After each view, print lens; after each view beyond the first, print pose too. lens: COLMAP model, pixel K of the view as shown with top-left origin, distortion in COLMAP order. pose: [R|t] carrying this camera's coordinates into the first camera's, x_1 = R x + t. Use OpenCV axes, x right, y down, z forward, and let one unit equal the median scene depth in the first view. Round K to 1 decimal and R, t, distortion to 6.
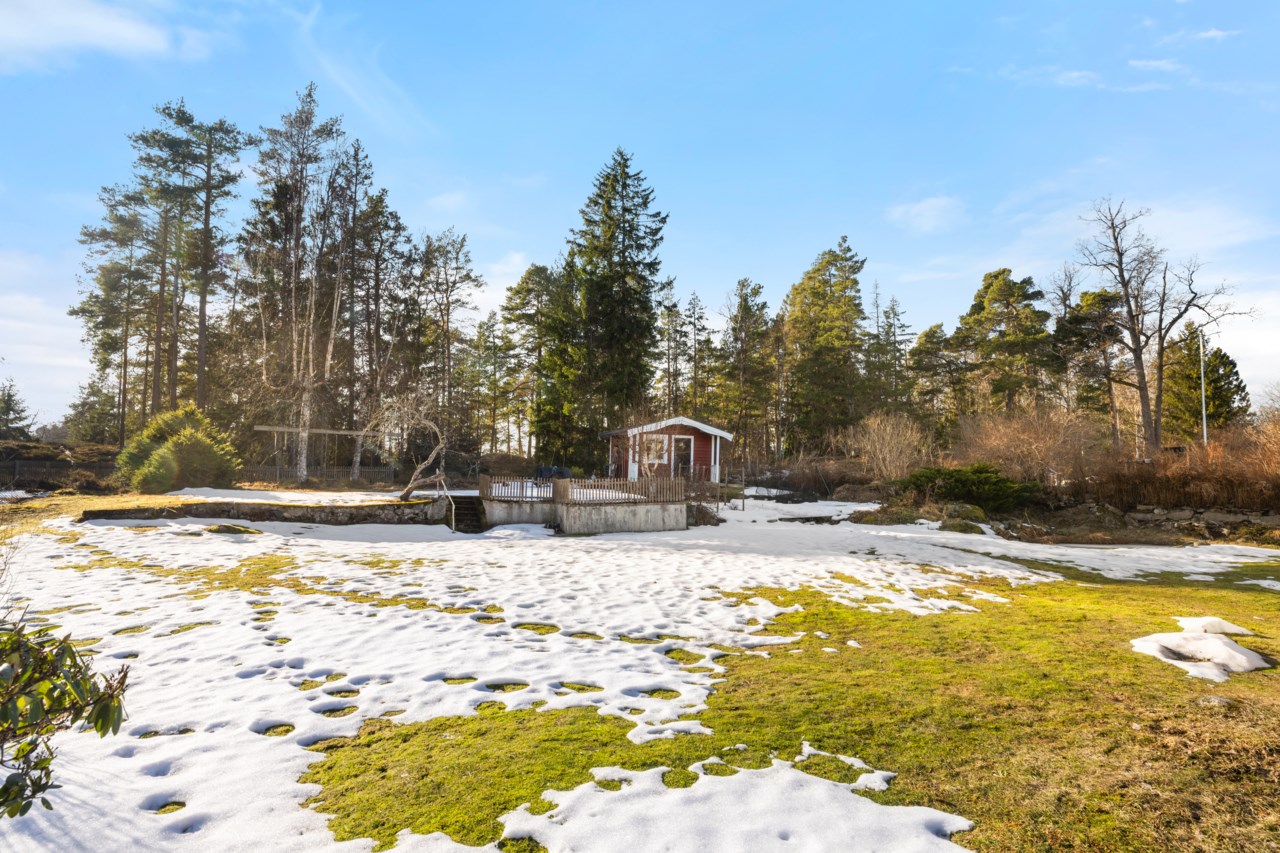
lens RADIAL K [[684.2, 0, 640.0], [0, 684.2, 426.5], [0, 0, 1]] dist [0.000675, 0.000102]
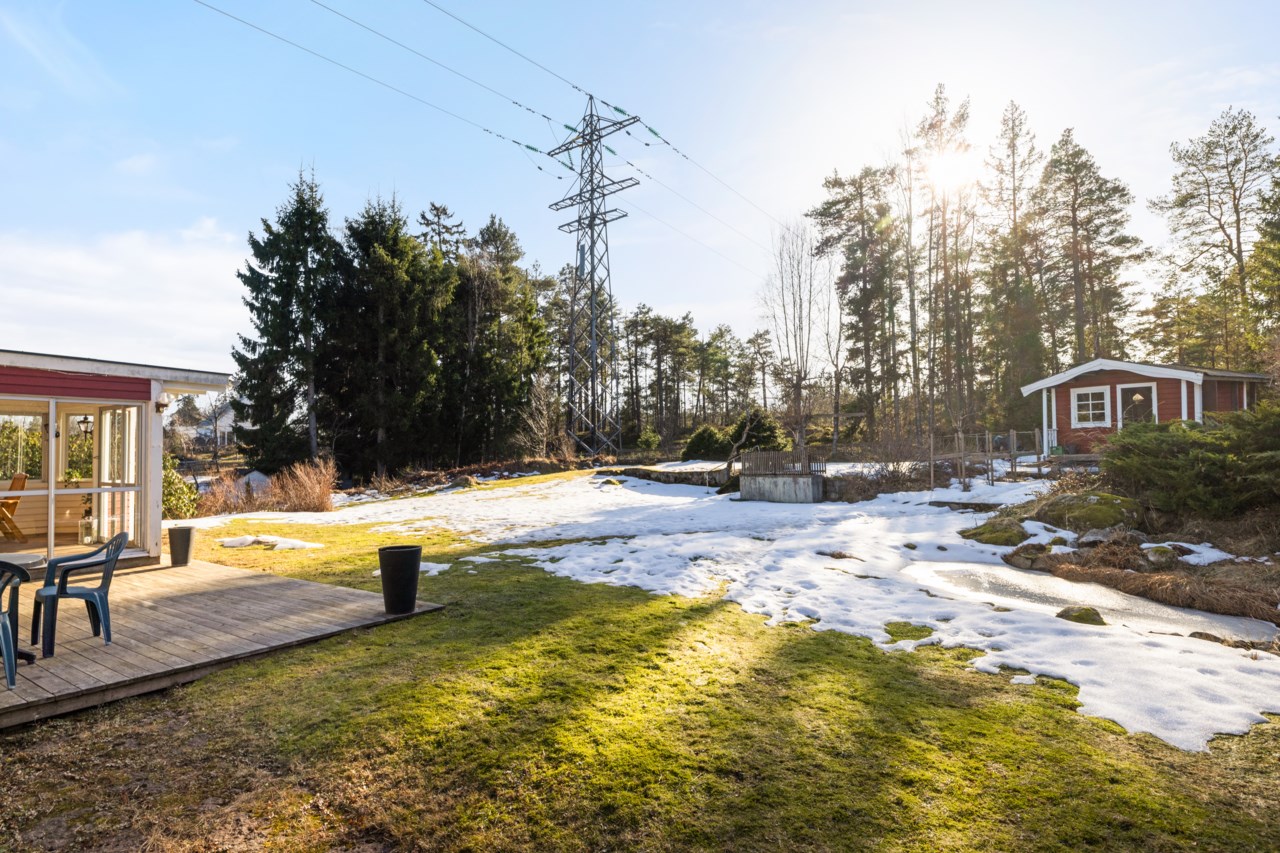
lens RADIAL K [[684.2, 0, 640.0], [0, 684.2, 426.5], [0, 0, 1]] dist [0.000675, 0.000102]
pose [[0.171060, -0.037271, -0.984555, 0.657204], [0.088236, 0.995848, -0.022368, 0.027117], [0.981302, -0.083047, 0.173638, 0.395601]]
